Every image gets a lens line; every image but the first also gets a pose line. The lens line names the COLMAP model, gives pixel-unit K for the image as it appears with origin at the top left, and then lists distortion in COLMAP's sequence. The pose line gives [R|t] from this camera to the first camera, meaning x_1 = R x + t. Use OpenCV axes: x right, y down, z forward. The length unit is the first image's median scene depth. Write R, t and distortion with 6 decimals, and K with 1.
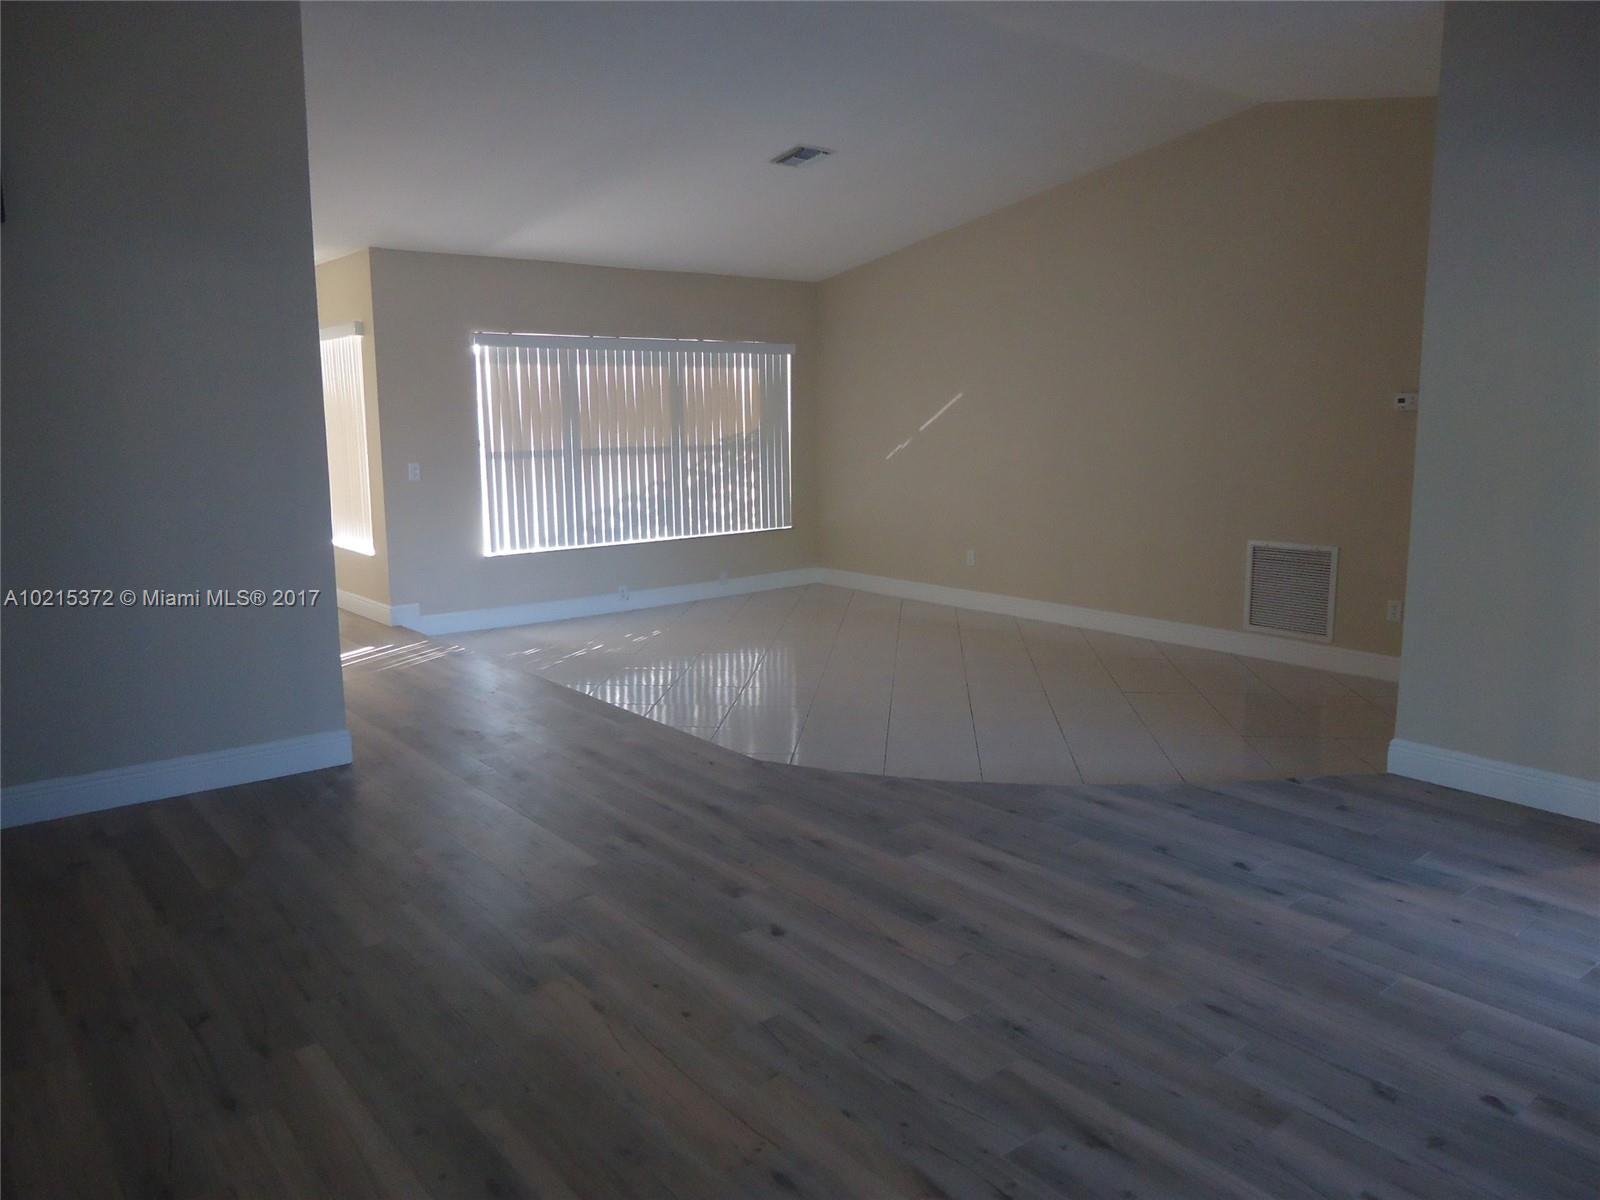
lens RADIAL K [[1164.5, 0, 799.5], [0, 1164.5, 599.2], [0, 0, 1]] dist [-0.014166, 0.010300]
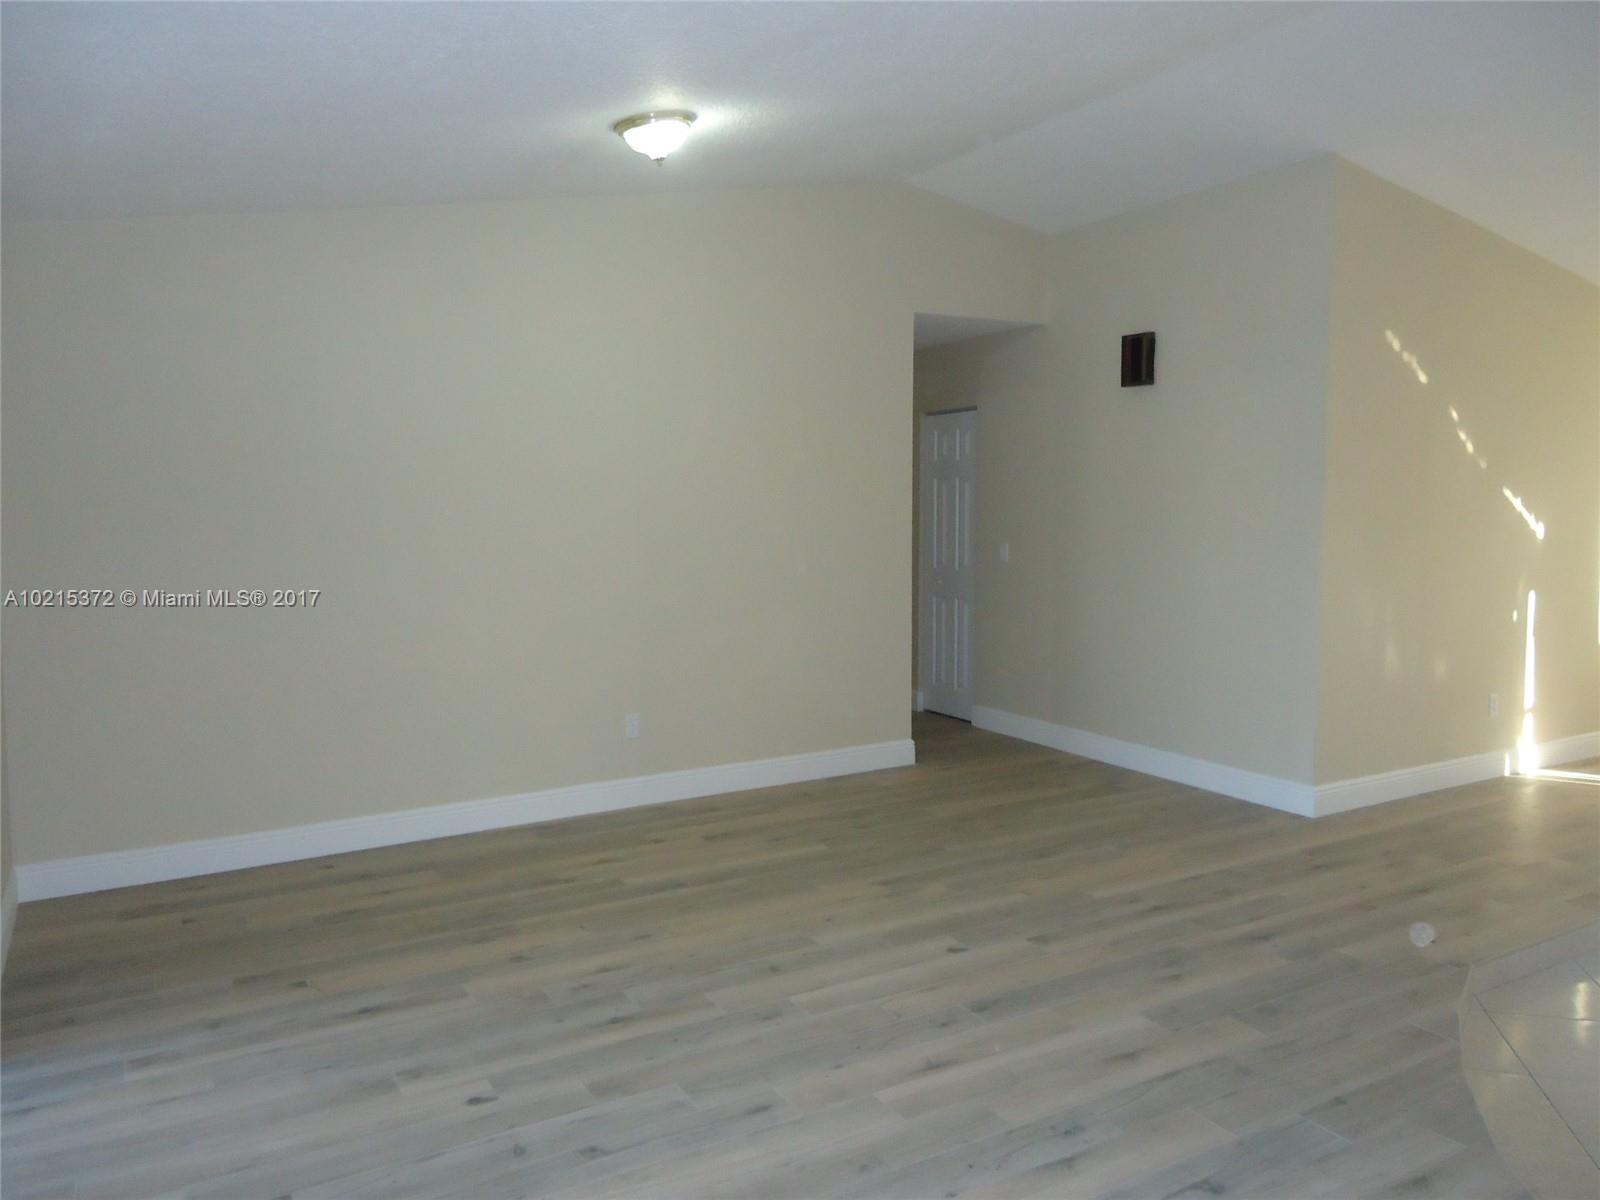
lens RADIAL K [[1164.5, 0, 799.1], [0, 1164.5, 599.1], [0, 0, 1]] dist [-0.014166, 0.010300]
pose [[-0.163476, 0.094047, -0.982054, 1.273891], [-0.150365, 0.981440, 0.119018, -0.202725], [0.975021, 0.167124, -0.146301, 1.079956]]
